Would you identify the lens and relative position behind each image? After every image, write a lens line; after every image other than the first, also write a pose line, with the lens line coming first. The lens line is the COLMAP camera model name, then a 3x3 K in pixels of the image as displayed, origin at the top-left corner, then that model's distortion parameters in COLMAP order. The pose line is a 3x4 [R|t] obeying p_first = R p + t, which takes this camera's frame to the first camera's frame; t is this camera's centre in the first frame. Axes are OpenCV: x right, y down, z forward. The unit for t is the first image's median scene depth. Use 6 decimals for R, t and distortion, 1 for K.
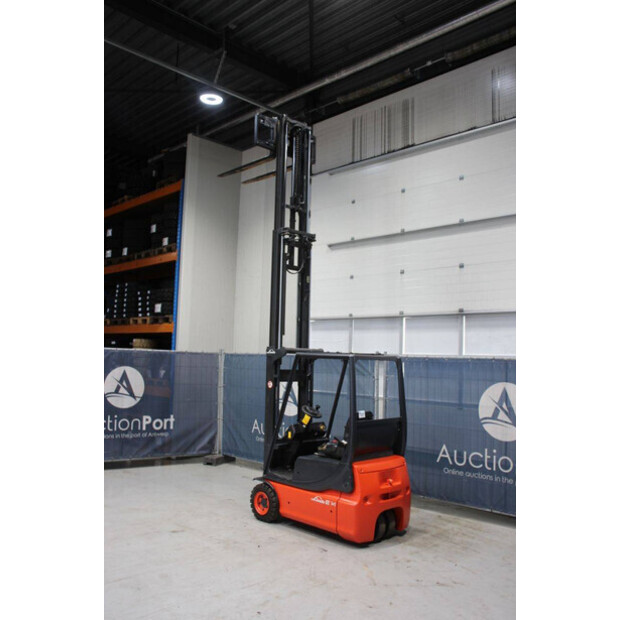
lens RADIAL K [[577.2, 0, 310.0], [0, 577.2, 310.0], [0, 0, 1]] dist [-0.134121, 0.172221]
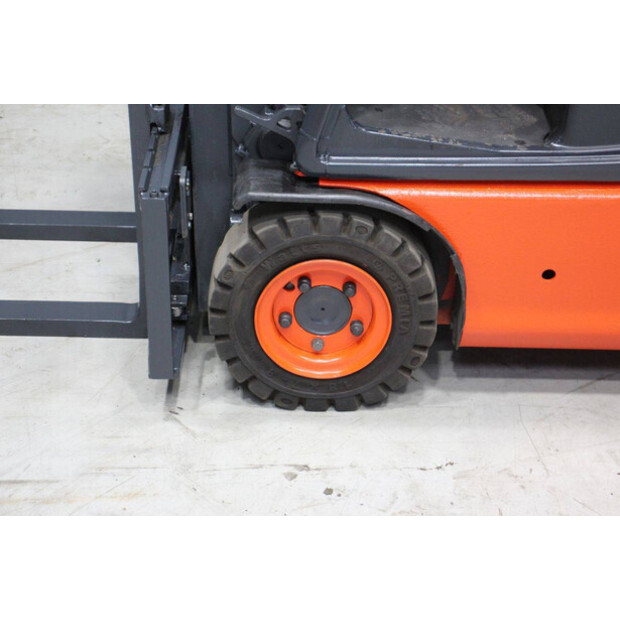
lens RADIAL K [[1484.0, 0, 309.7], [0, 1484.0, 303.0], [0, 0, 1]] dist [0.387952, 0.294860]
pose [[0.703796, -0.365433, 0.609205, -0.310445], [-0.054800, 0.827066, 0.559427, 0.084104], [-0.708286, -0.427106, 0.562060, 0.679005]]
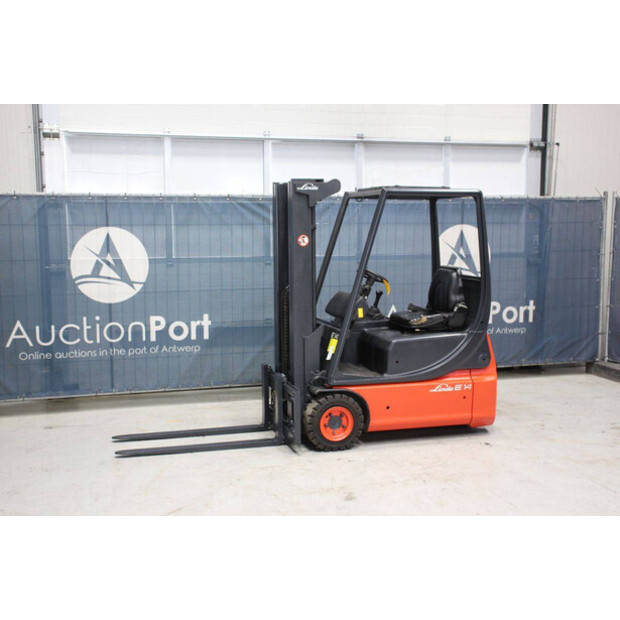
lens RADIAL K [[795.1, 0, 310.0], [0, 795.1, 310.0], [0, 0, 1]] dist [0.018099, 0.126093]
pose [[0.471853, -0.126233, 0.872594, -0.776059], [-0.056520, 0.983331, 0.172816, 0.051642], [-0.879864, -0.130863, 0.456853, 0.561583]]
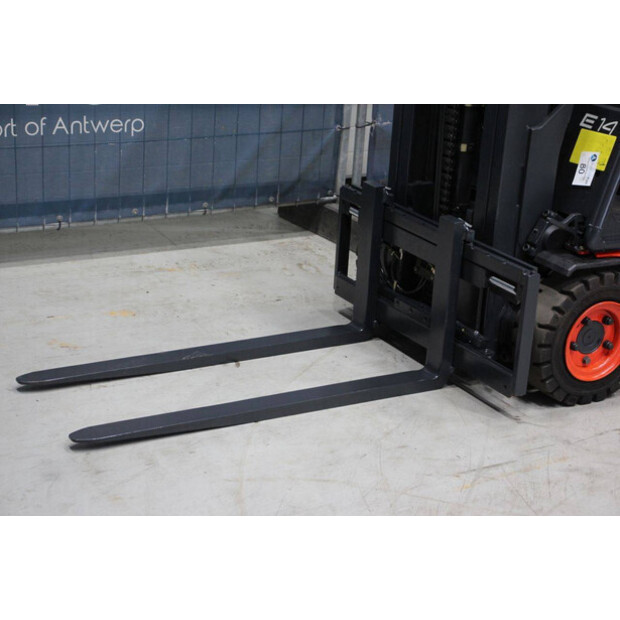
lens RADIAL K [[1320.5, 0, 310.0], [0, 1320.5, 310.0], [0, 0, 1]] dist [0.340704, 0.031898]
pose [[0.250759, -0.344620, 0.904631, -0.610114], [-0.133159, 0.913326, 0.384844, 0.089923], [-0.958848, -0.216963, 0.183136, 0.906371]]
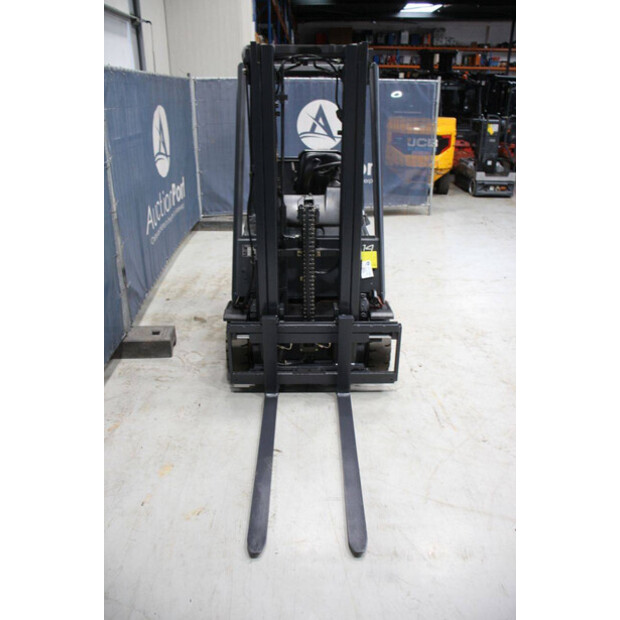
lens RADIAL K [[508.6, 0, 310.0], [0, 508.6, 310.0], [0, 0, 1]] dist [-0.164104, 0.140196]
pose [[-0.717519, -0.309421, 0.624039, -0.307406], [-0.082596, 0.927389, 0.364865, 0.111932], [-0.691624, 0.210255, -0.690976, 1.255890]]
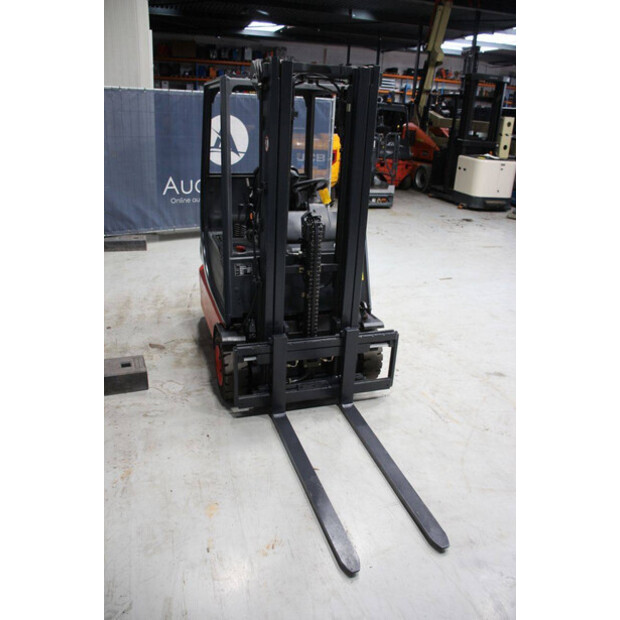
lens RADIAL K [[508.6, 0, 310.0], [0, 508.6, 310.0], [0, 0, 1]] dist [-0.164104, 0.140196]
pose [[-0.892717, -0.233744, 0.385254, -0.203102], [-0.112810, 0.943648, 0.311130, 0.122092], [-0.436269, 0.234291, -0.868779, 1.329550]]
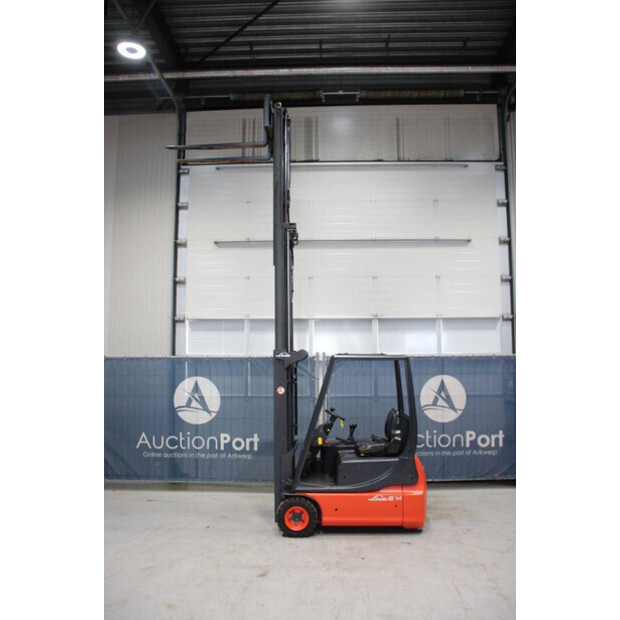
lens RADIAL K [[525.4, 0, 310.0], [0, 525.4, 310.0], [0, 0, 1]] dist [-0.167262, 0.163129]
pose [[0.723842, 0.034528, 0.689101, -0.584946], [-0.033542, 0.999327, -0.014839, 0.010721], [-0.689150, -0.012373, 0.724513, 0.341691]]
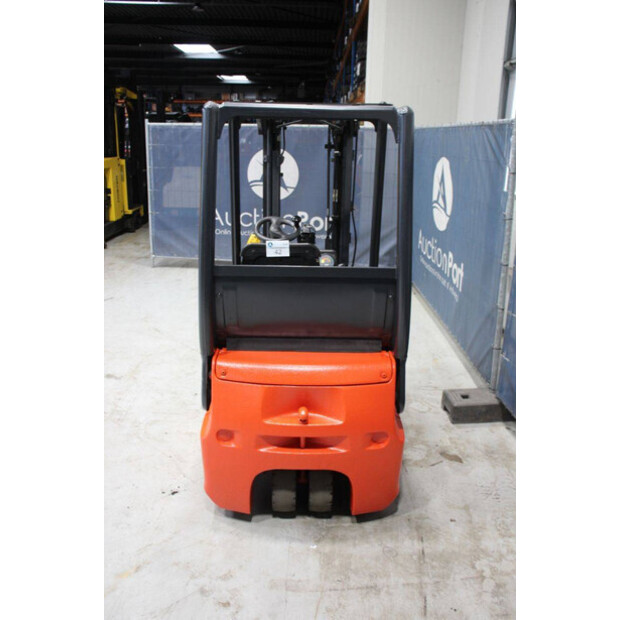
lens RADIAL K [[544.7, 0, 310.0], [0, 544.7, 310.0], [0, 0, 1]] dist [-0.167667, 0.187825]
pose [[0.711398, 0.200716, -0.673518, 0.325183], [0.061865, 0.936744, 0.344505, 0.071793], [0.700061, -0.286748, 0.653980, 0.616100]]
